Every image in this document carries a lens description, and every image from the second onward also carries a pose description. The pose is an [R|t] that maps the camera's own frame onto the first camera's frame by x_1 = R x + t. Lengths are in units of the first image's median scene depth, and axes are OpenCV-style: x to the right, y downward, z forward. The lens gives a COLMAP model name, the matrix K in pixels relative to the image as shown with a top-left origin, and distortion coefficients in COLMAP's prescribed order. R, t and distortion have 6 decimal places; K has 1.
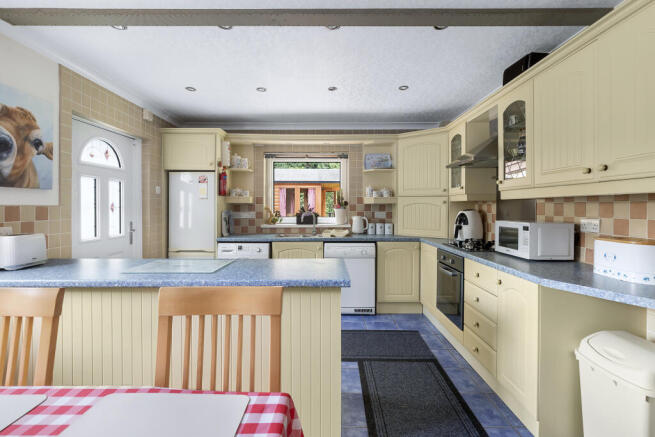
lens RADIAL K [[324.4, 0, 321.2], [0, 324.4, 207.4], [0, 0, 1]] dist [0.013701, -0.001152]
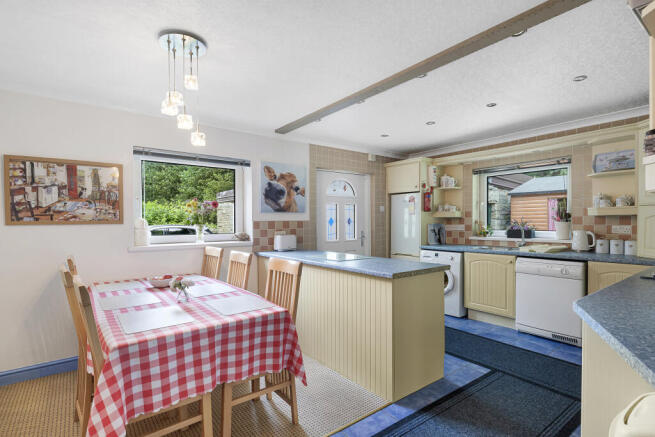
lens RADIAL K [[302.6, 0, 329.1], [0, 302.6, 222.2], [0, 0, 1]] dist [0.003913, 0.000186]
pose [[0.638898, -0.001760, -0.769290, 0.347154], [0.005264, 0.999984, 0.002084, 0.000379], [0.769274, -0.005381, 0.638897, -0.005079]]
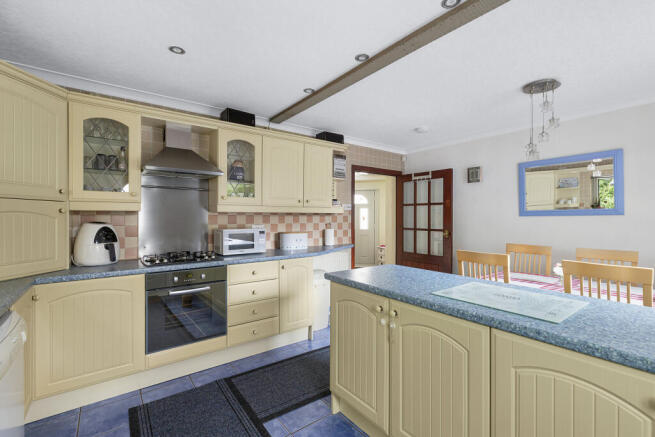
lens RADIAL K [[302.6, 0, 326.2], [0, 302.6, 217.5], [0, 0, 1]] dist [0.003913, 0.000186]
pose [[-0.626536, -0.001648, 0.779391, -0.381075], [0.001801, 0.999992, 0.003562, -0.005199], [-0.779391, 0.003636, -0.626528, 0.953197]]
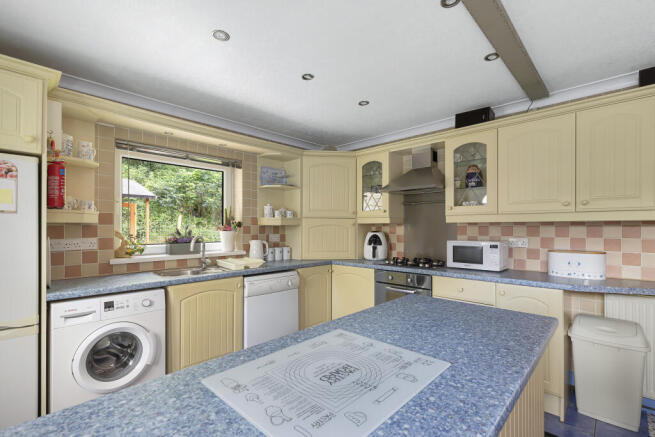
lens RADIAL K [[302.6, 0, 324.9], [0, 302.6, 229.2], [0, 0, 1]] dist [0.003913, 0.000186]
pose [[0.680342, -0.004855, 0.732878, -0.384899], [0.001940, 0.999986, 0.004824, -0.005114], [-0.732892, -0.001860, 0.680342, 0.398694]]
